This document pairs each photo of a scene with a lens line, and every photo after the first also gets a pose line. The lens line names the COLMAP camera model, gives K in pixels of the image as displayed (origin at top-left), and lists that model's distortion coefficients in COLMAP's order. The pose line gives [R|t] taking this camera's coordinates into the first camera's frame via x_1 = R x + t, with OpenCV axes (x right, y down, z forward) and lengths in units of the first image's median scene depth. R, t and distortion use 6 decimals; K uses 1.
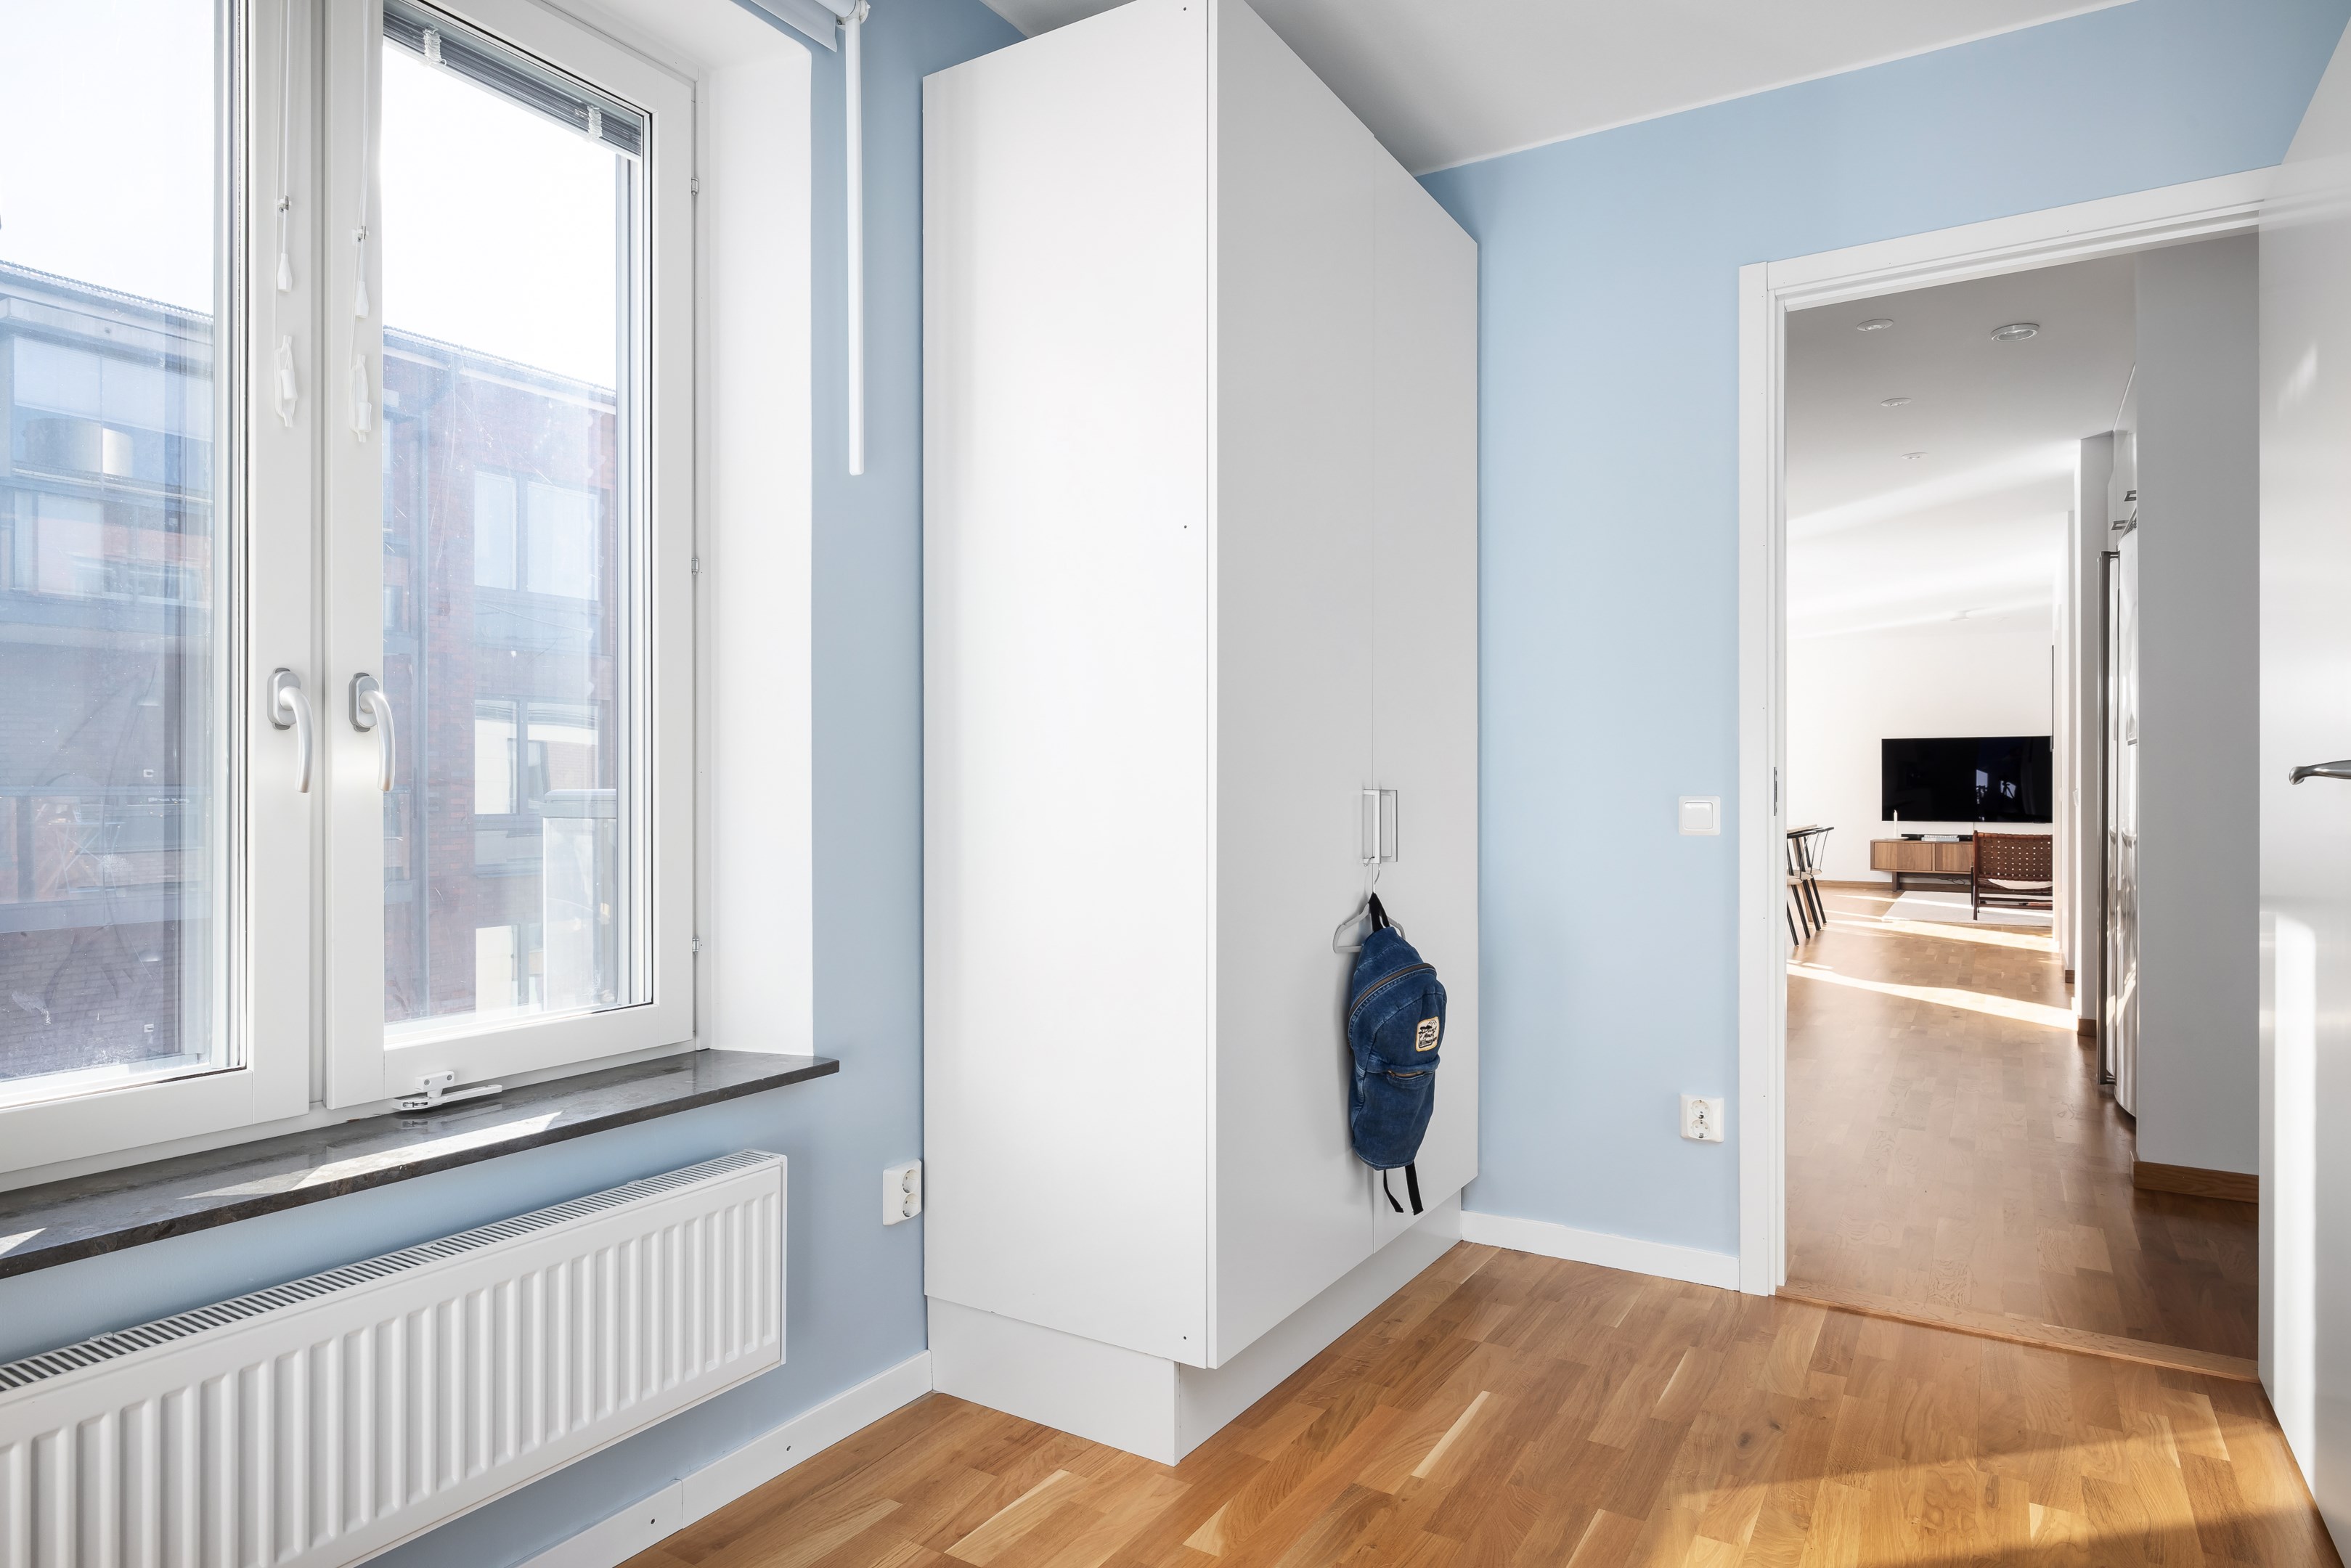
lens RADIAL K [[1341.0, 0, 1177.9], [0, 1341.0, 792.9], [0, 0, 1]] dist [0.011967, -0.004648]
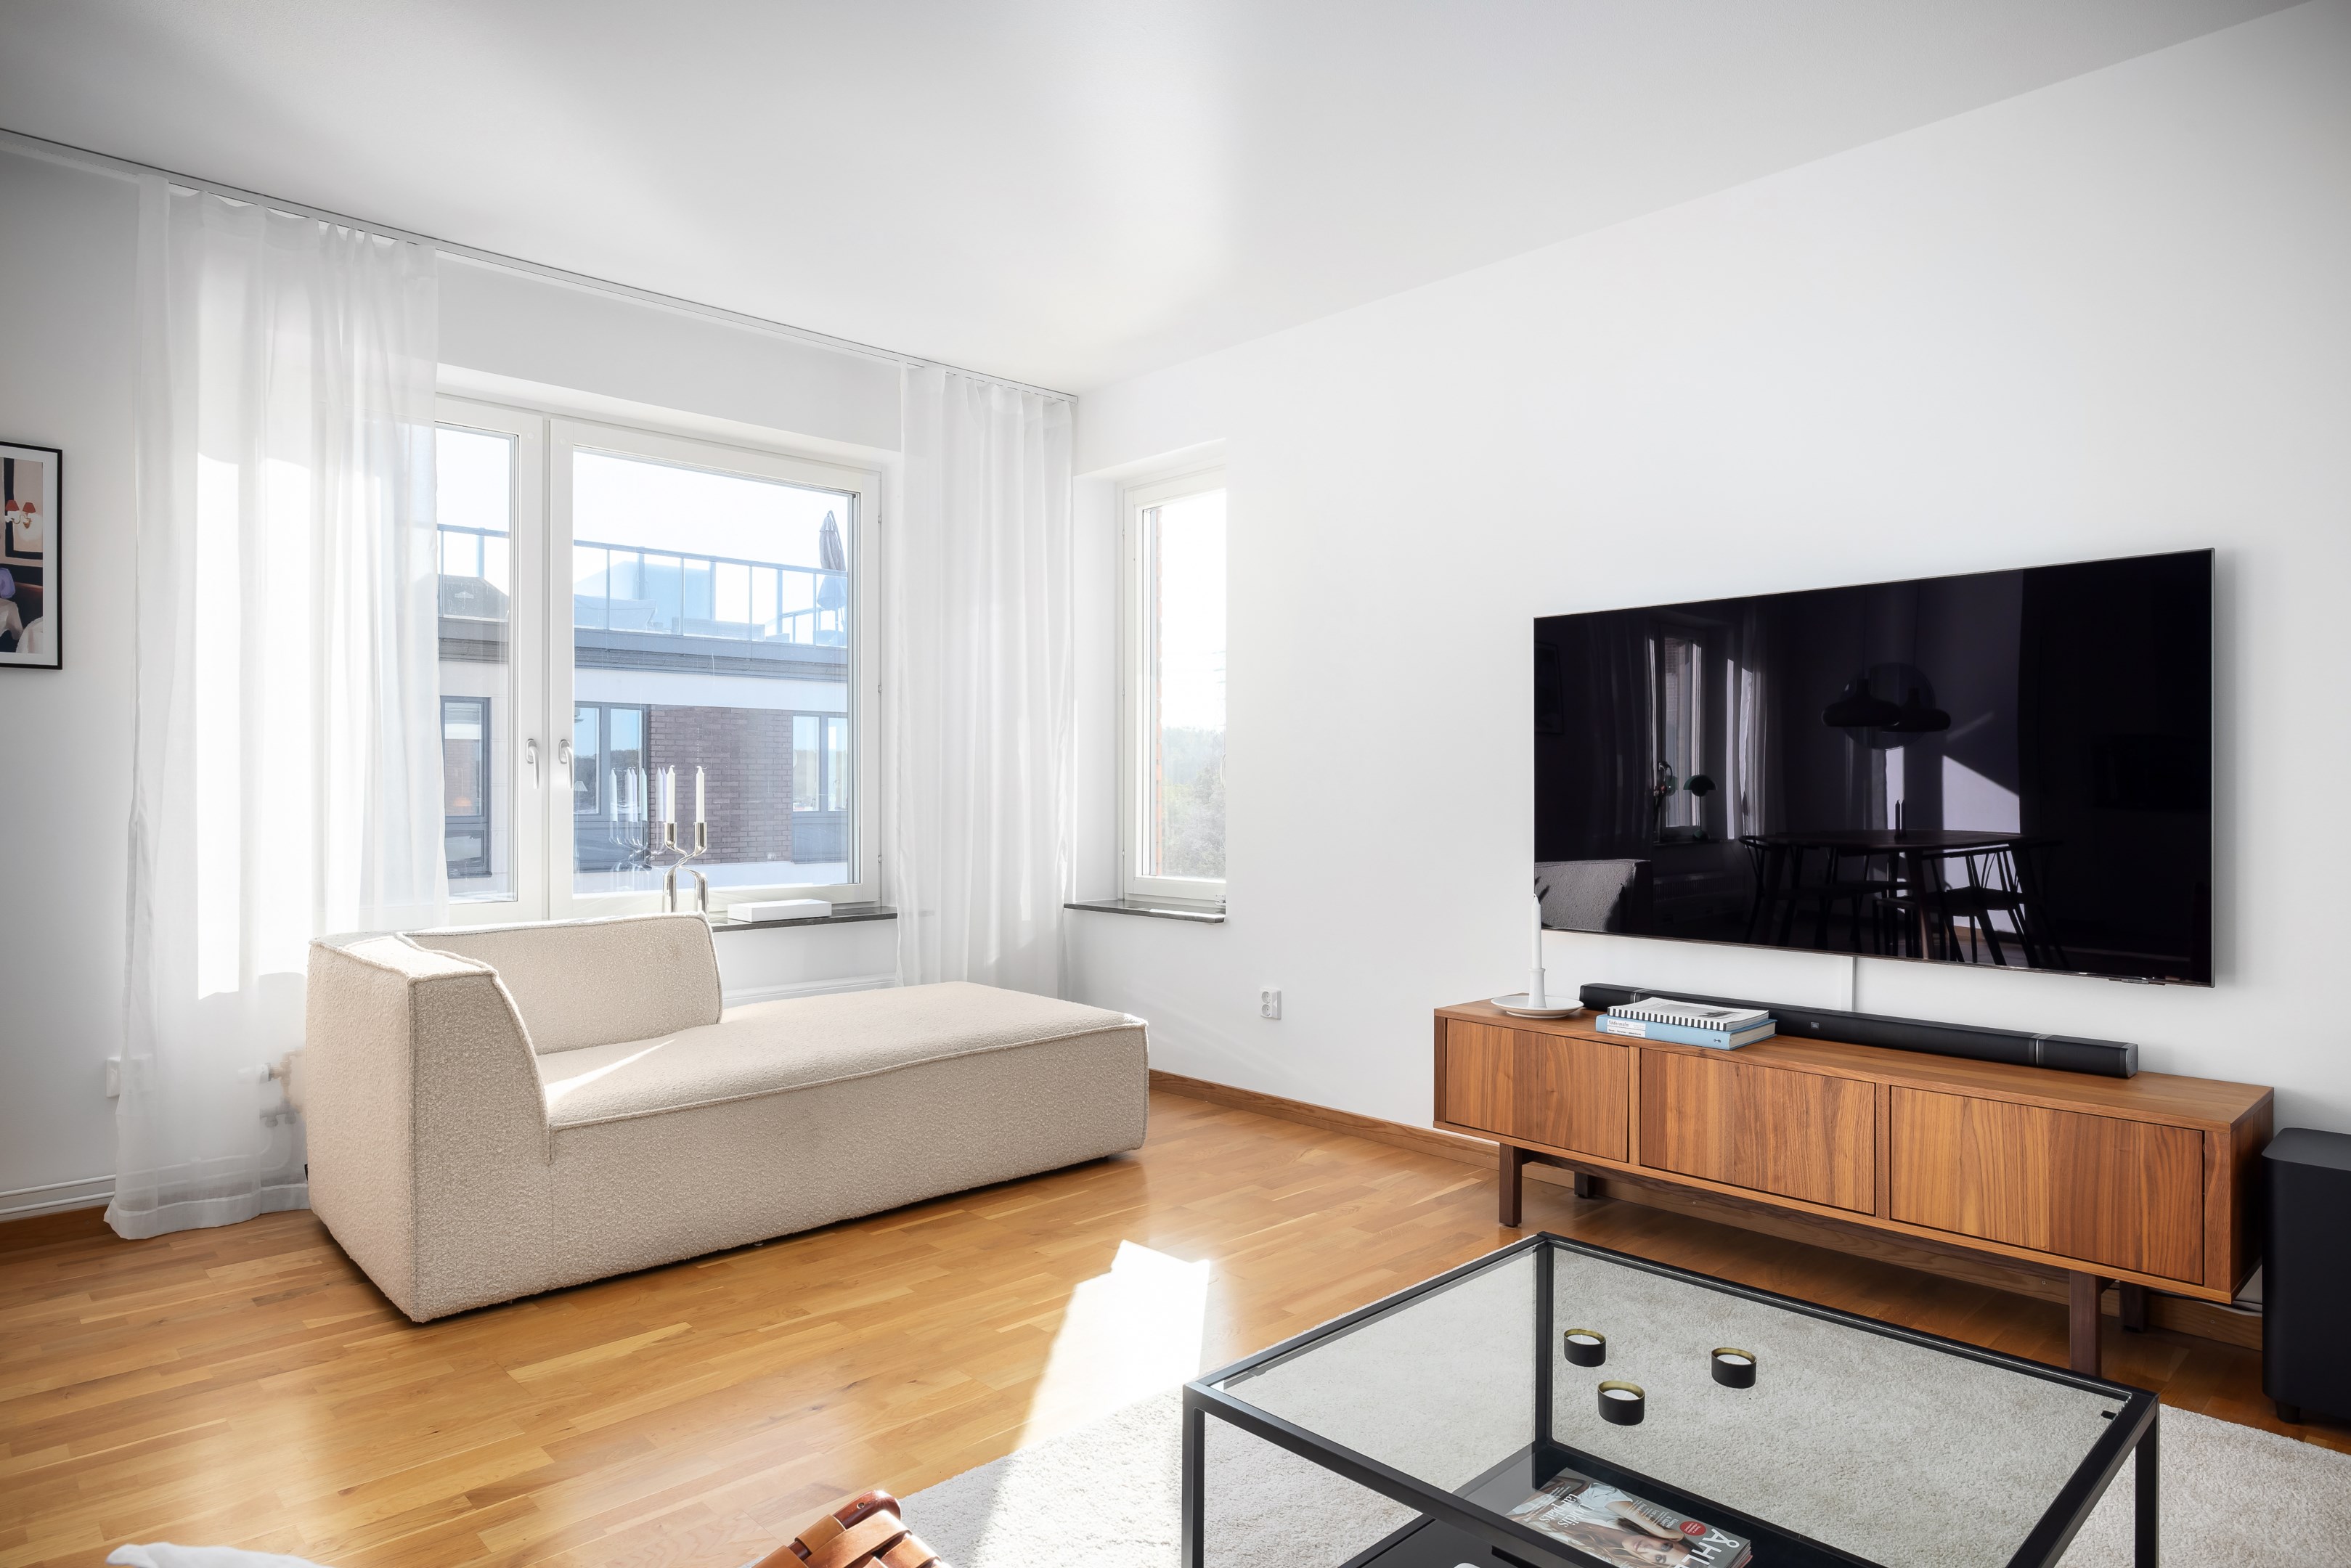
lens RADIAL K [[1368.7, 0, 1150.2], [0, 1368.7, 772.2], [0, 0, 1]] dist [0.001684, 0.000342]
pose [[0.969062, 0.000312, -0.246819, 0.537134], [-0.003526, 0.999915, -0.012580, -0.006270], [0.246794, 0.013061, 0.968980, 0.749699]]
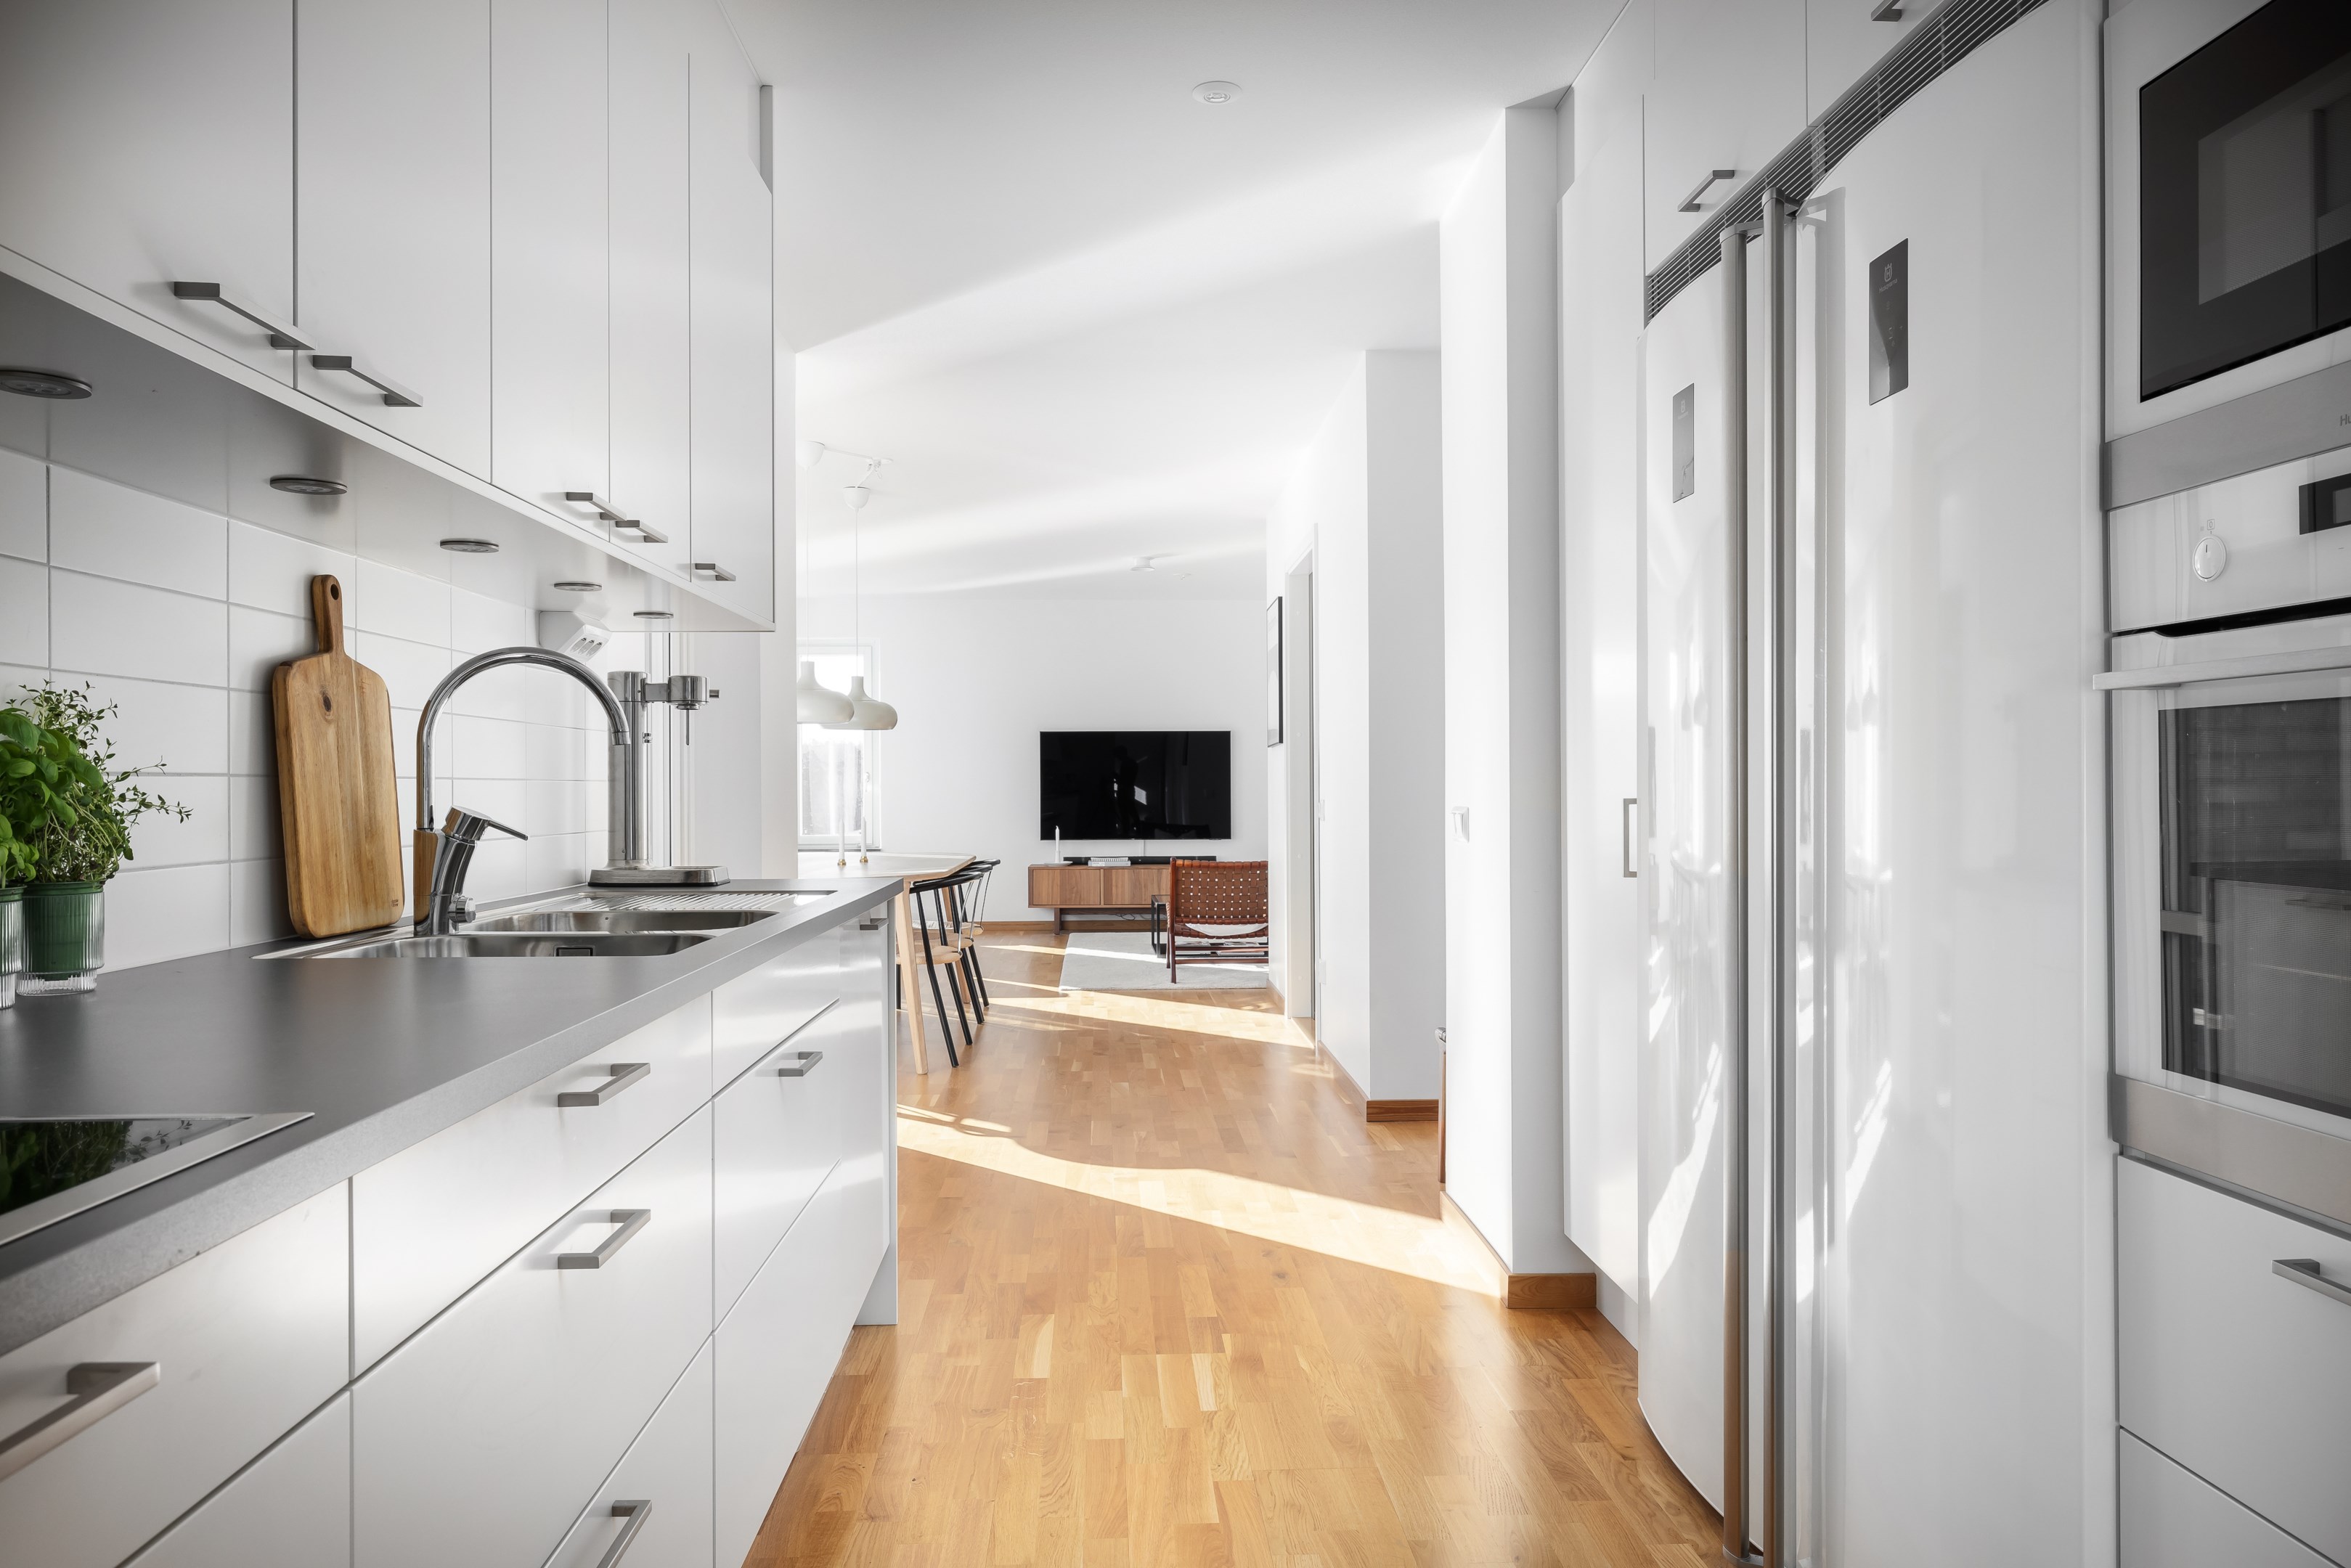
lens RADIAL K [[1480.3, 0, 1170.2], [0, 1480.3, 782.6], [0, 0, 1]] dist [-0.008053, -0.001531]
pose [[0.824693, -0.000991, 0.565579, 0.119810], [0.006424, 0.999950, -0.007614, -0.004775], [-0.565543, 0.009913, 0.824659, 0.287647]]
